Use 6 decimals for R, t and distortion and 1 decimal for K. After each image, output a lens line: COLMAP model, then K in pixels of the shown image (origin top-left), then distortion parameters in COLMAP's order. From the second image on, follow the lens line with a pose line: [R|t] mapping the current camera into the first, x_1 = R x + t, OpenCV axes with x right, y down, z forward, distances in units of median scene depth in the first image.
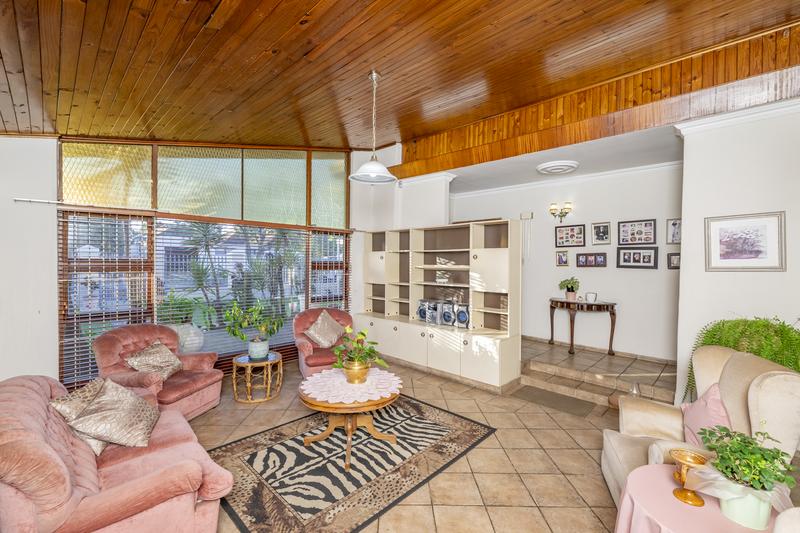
lens RADIAL K [[340.9, 0, 393.2], [0, 340.9, 264.2], [0, 0, 1]] dist [0.000976, 0.000233]
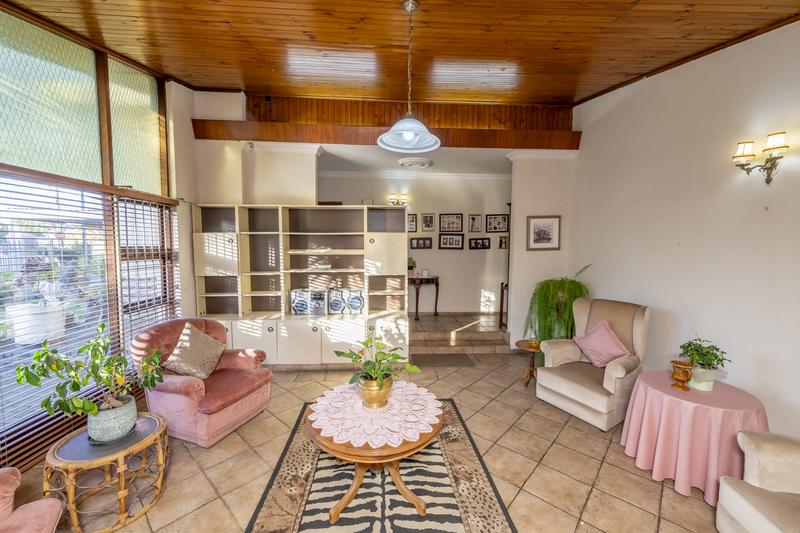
lens RADIAL K [[316.4, 0, 400.0], [0, 316.4, 266.5], [0, 0, 1]] dist [-0.002339, -0.000154]
pose [[0.680040, -0.058567, 0.730832, -0.546957], [0.010186, 0.997463, 0.070457, -0.016671], [-0.733104, -0.040469, 0.678911, 0.457076]]
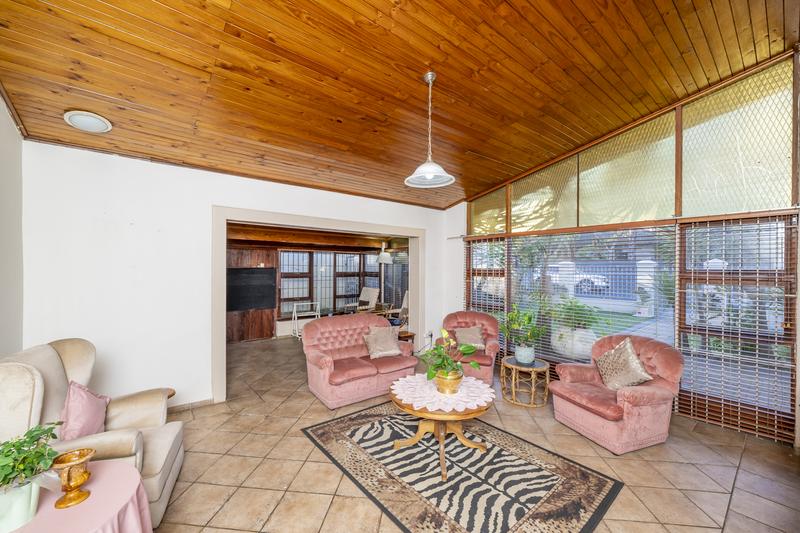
lens RADIAL K [[316.4, 0, 400.0], [0, 316.4, 266.5], [0, 0, 1]] dist [-0.002339, -0.000154]
pose [[-0.103800, -0.017067, -0.994452, 0.757010], [-0.014918, 0.999767, -0.015602, 0.006189], [0.994486, 0.013216, -0.104030, 0.906403]]
